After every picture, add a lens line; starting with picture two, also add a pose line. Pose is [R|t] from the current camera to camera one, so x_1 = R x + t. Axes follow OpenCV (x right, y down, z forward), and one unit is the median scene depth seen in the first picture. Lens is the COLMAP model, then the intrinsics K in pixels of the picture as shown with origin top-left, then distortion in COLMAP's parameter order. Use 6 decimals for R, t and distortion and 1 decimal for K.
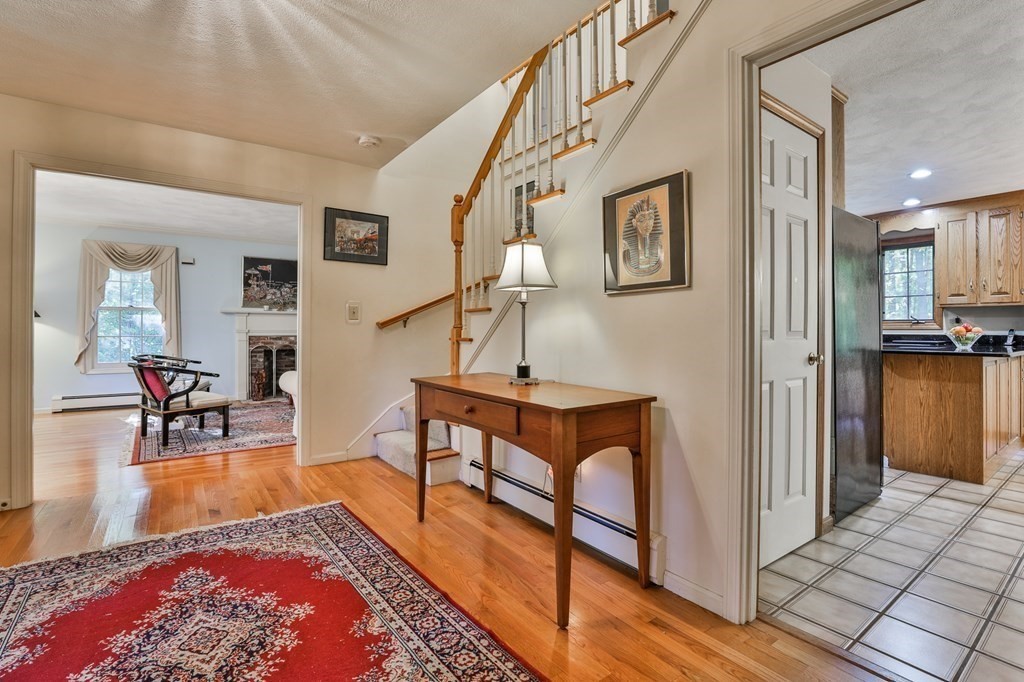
lens RADIAL K [[474.5, 0, 514.3], [0, 474.5, 337.7], [0, 0, 1]] dist [-0.003212, -0.000284]
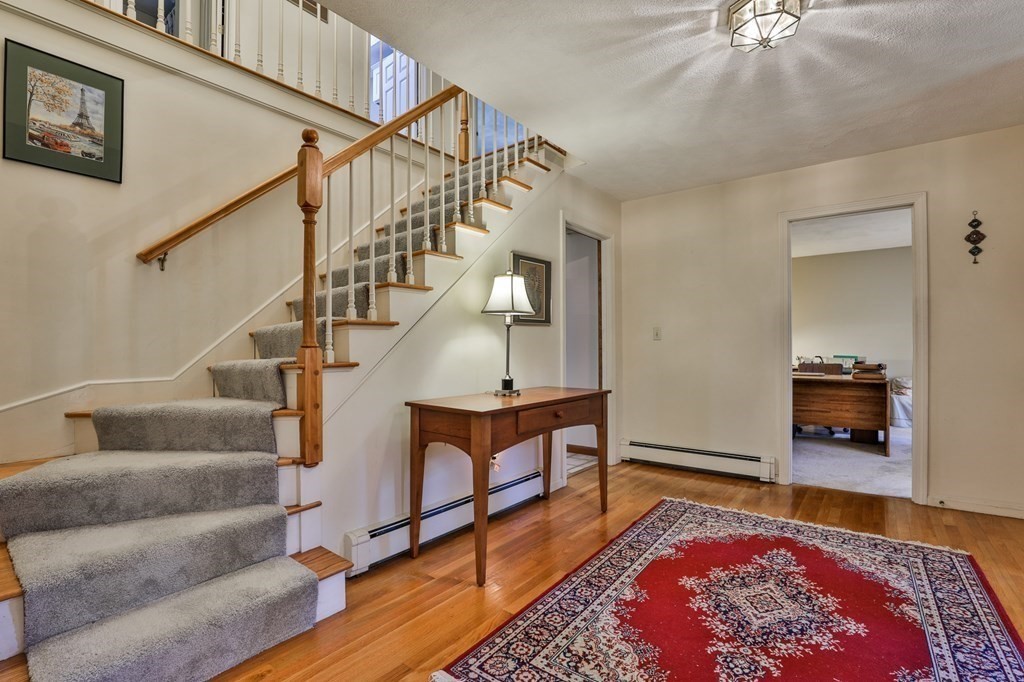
lens RADIAL K [[474.5, 0, 514.3], [0, 474.5, 337.7], [0, 0, 1]] dist [-0.003212, -0.000284]
pose [[-0.274836, 0.016761, 0.961345, -1.425462], [0.007213, 0.999856, -0.015371, -0.033140], [-0.961464, 0.002710, -0.274917, 1.670018]]
